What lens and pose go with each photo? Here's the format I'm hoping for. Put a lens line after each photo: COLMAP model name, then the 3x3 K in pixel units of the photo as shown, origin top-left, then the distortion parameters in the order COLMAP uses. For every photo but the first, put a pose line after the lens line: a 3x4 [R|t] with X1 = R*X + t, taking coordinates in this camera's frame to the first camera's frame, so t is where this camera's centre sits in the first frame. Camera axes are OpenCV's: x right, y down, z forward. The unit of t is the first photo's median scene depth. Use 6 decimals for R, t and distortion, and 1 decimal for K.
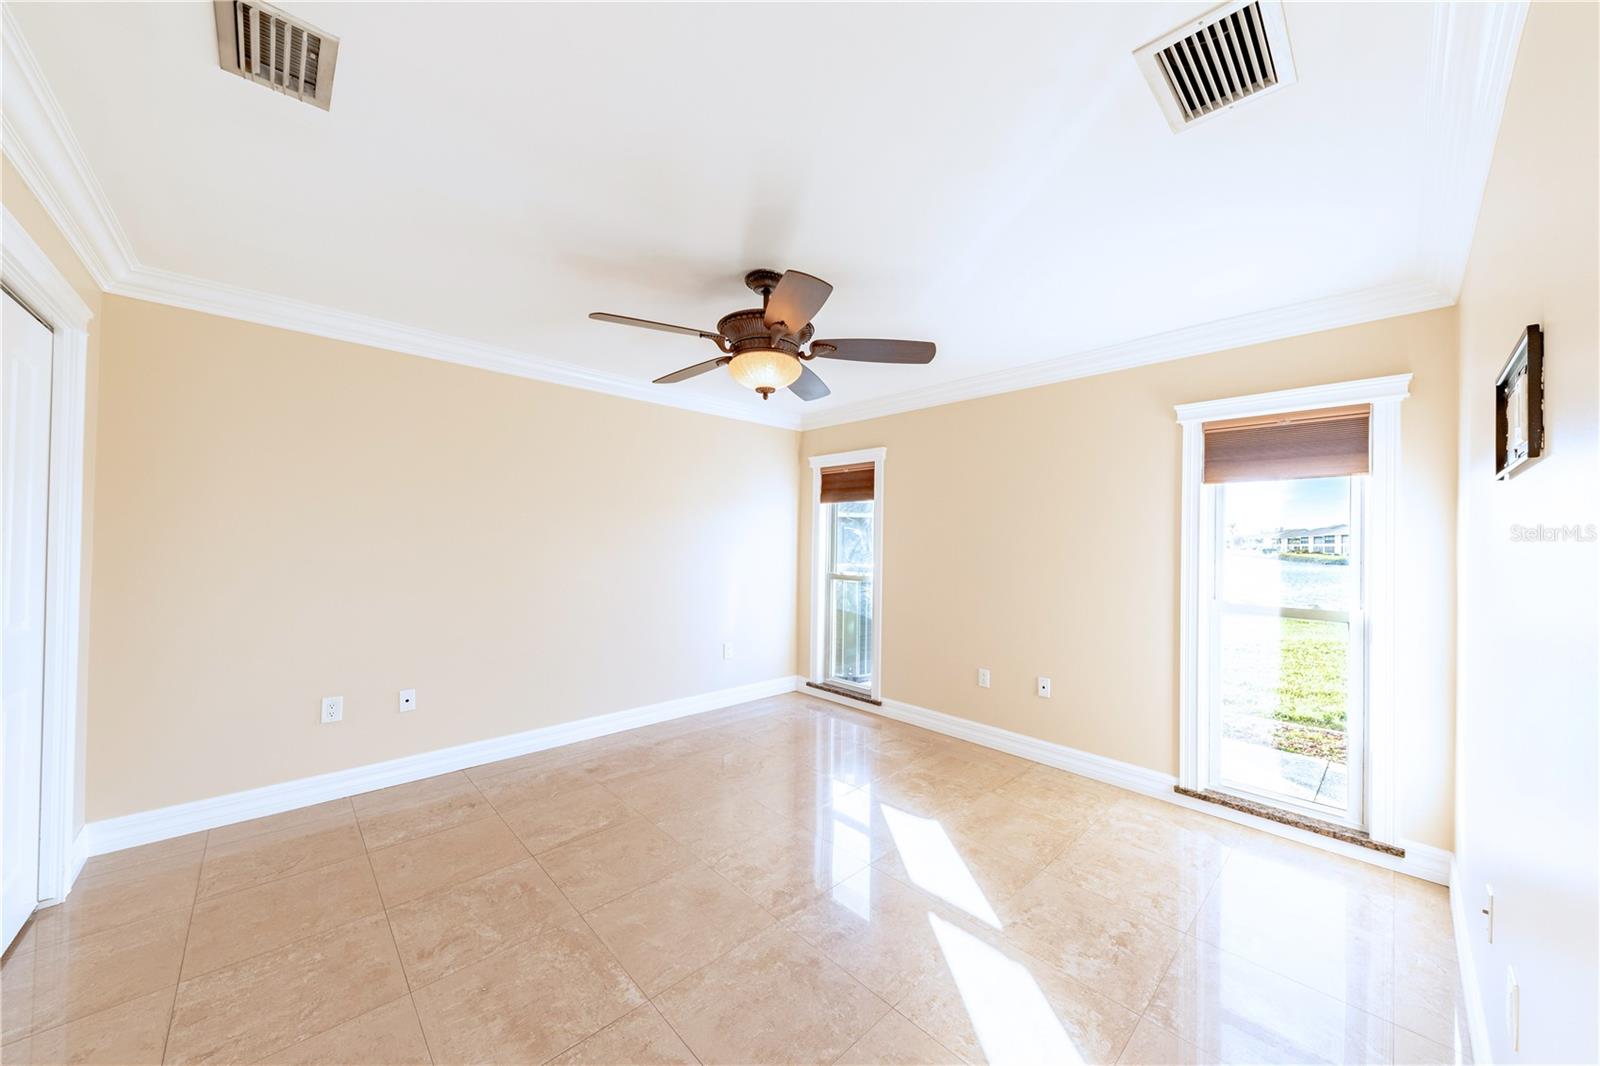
lens RADIAL K [[560.8, 0, 804.6], [0, 560.8, 535.0], [0, 0, 1]] dist [0.016905, -0.008815]
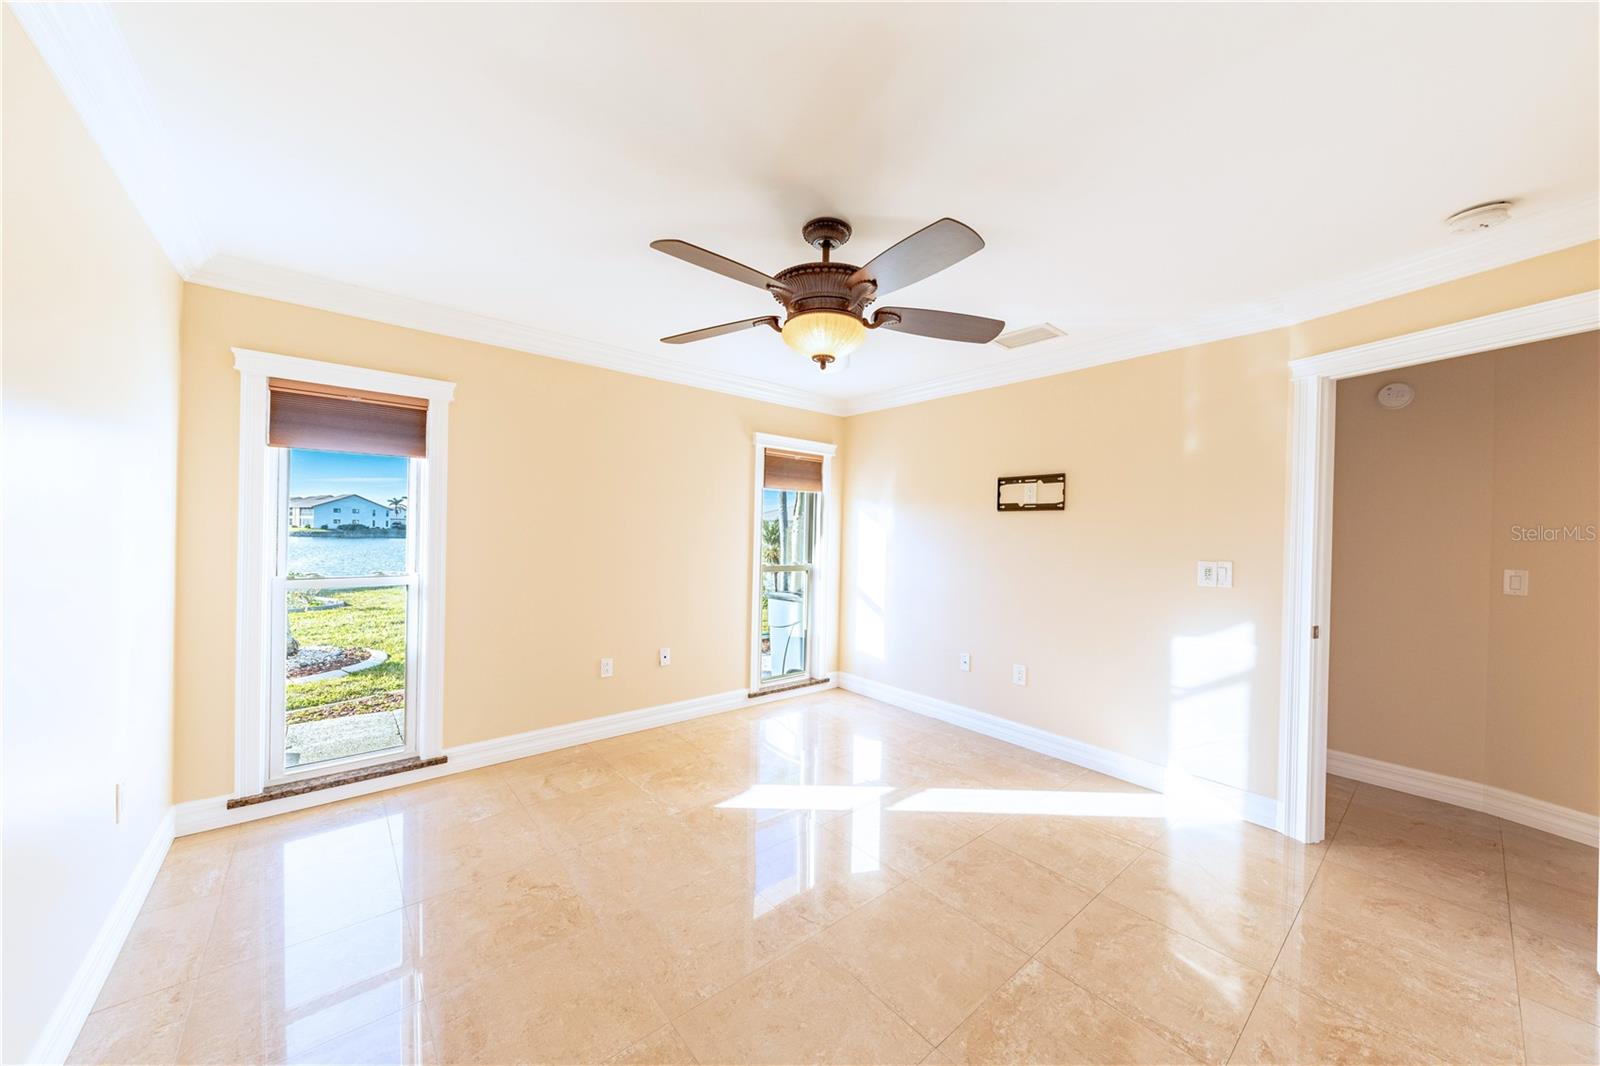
lens RADIAL K [[560.8, 0, 804.6], [0, 560.8, 535.0], [0, 0, 1]] dist [0.016905, -0.008815]
pose [[0.053668, -0.019695, 0.998365, -0.661161], [-0.032725, 0.999234, 0.021471, -0.001637], [-0.998022, -0.033824, 0.052982, 0.677460]]
